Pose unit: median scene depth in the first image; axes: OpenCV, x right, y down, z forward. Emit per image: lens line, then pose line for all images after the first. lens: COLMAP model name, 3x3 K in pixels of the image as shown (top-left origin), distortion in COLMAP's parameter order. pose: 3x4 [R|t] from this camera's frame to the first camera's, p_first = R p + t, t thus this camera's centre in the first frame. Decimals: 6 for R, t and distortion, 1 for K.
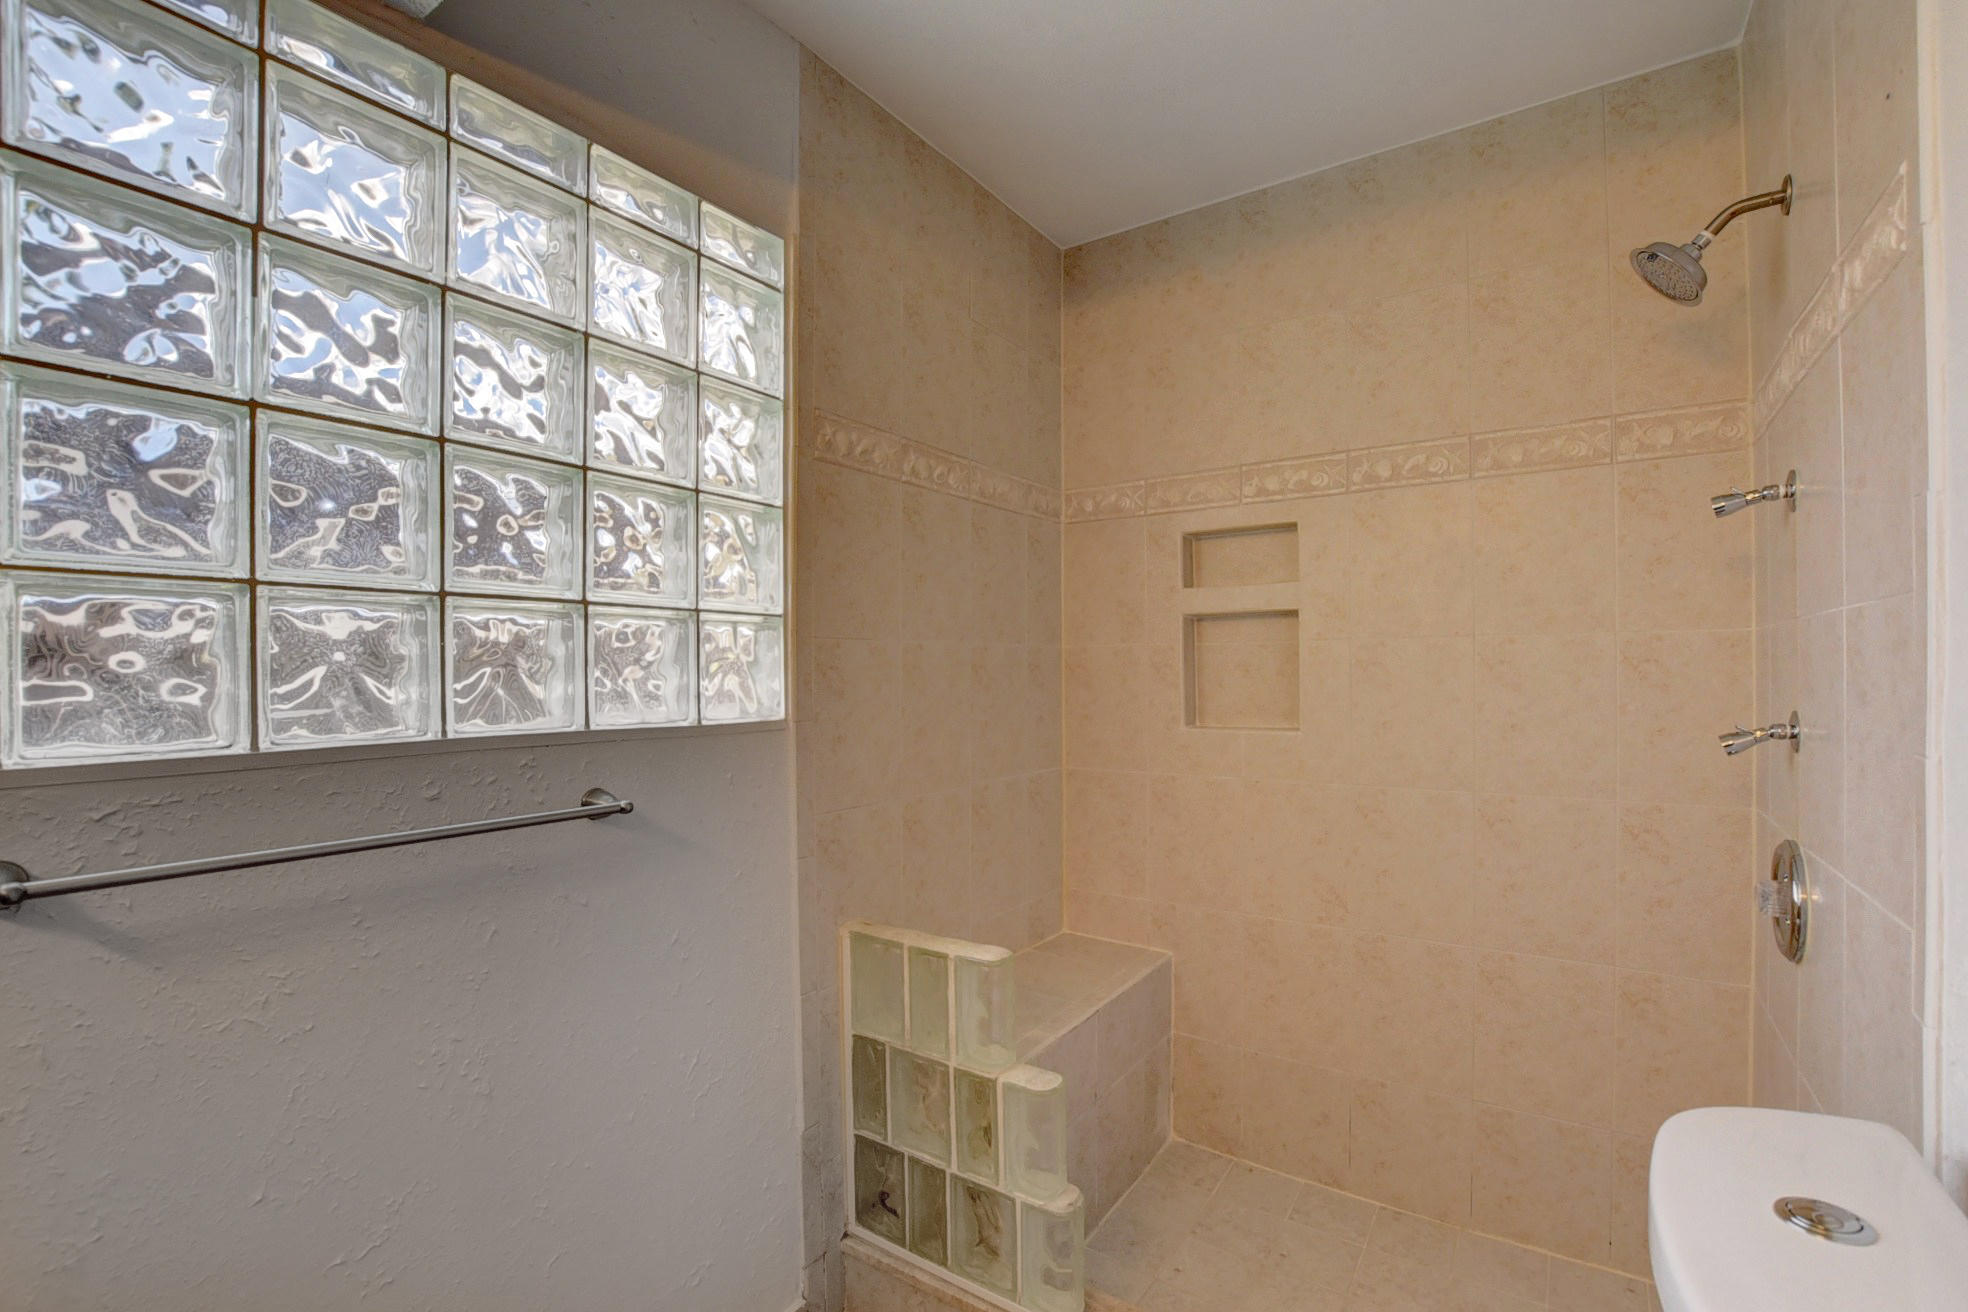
lens RADIAL K [[869.5, 0, 992.3], [0, 869.5, 672.2], [0, 0, 1]] dist [-0.034857, 0.004734]
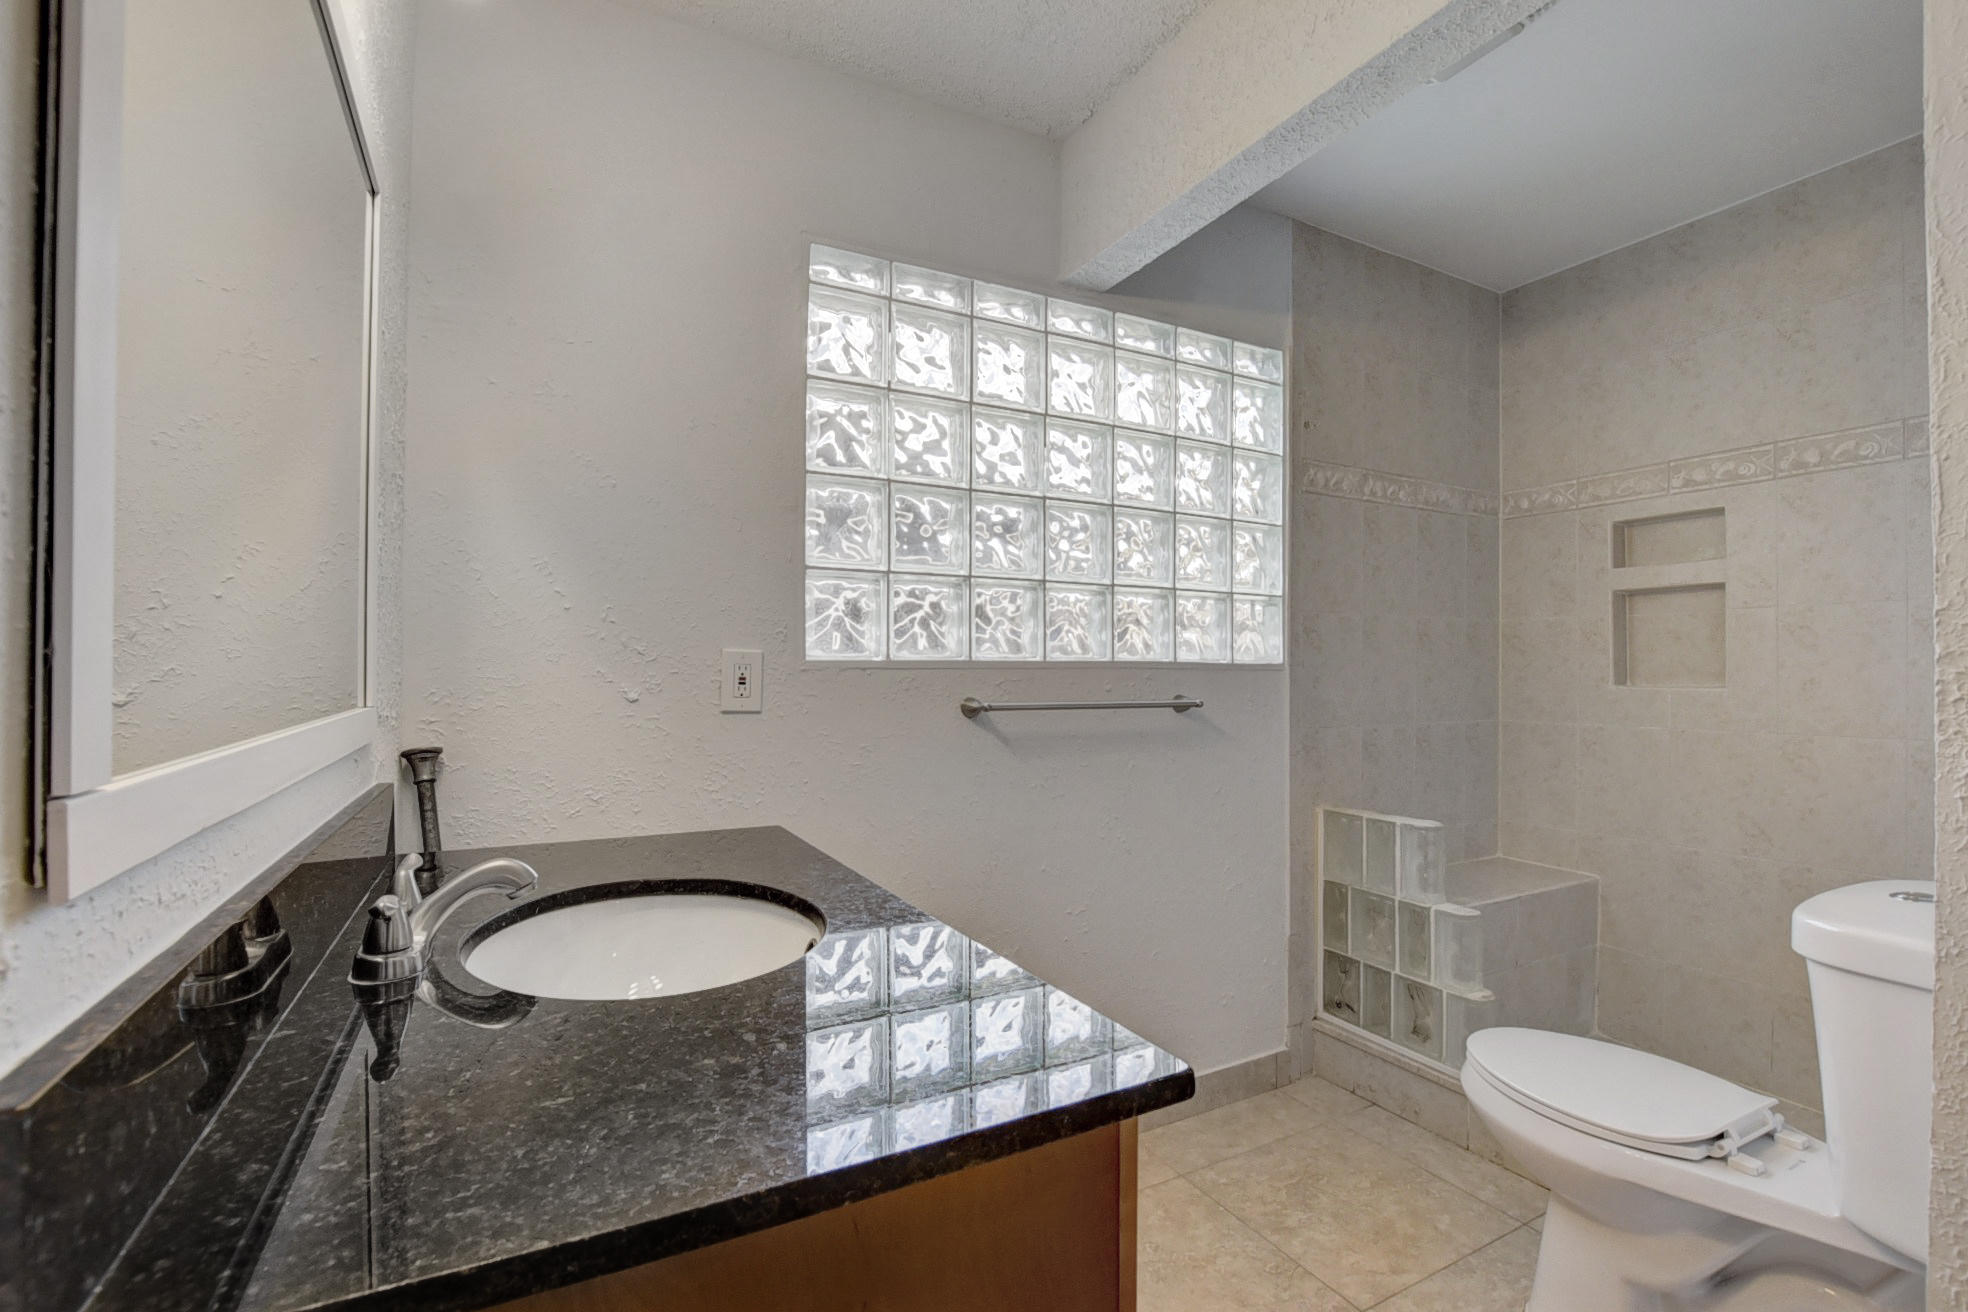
lens RADIAL K [[869.5, 0, 992.3], [0, 869.5, 672.2], [0, 0, 1]] dist [-0.034857, 0.004734]
pose [[0.883905, 0.009704, -0.467567, 0.023254], [-0.010546, 0.999944, 0.000818, 0.069920], [0.467548, 0.004208, 0.883957, -0.567004]]
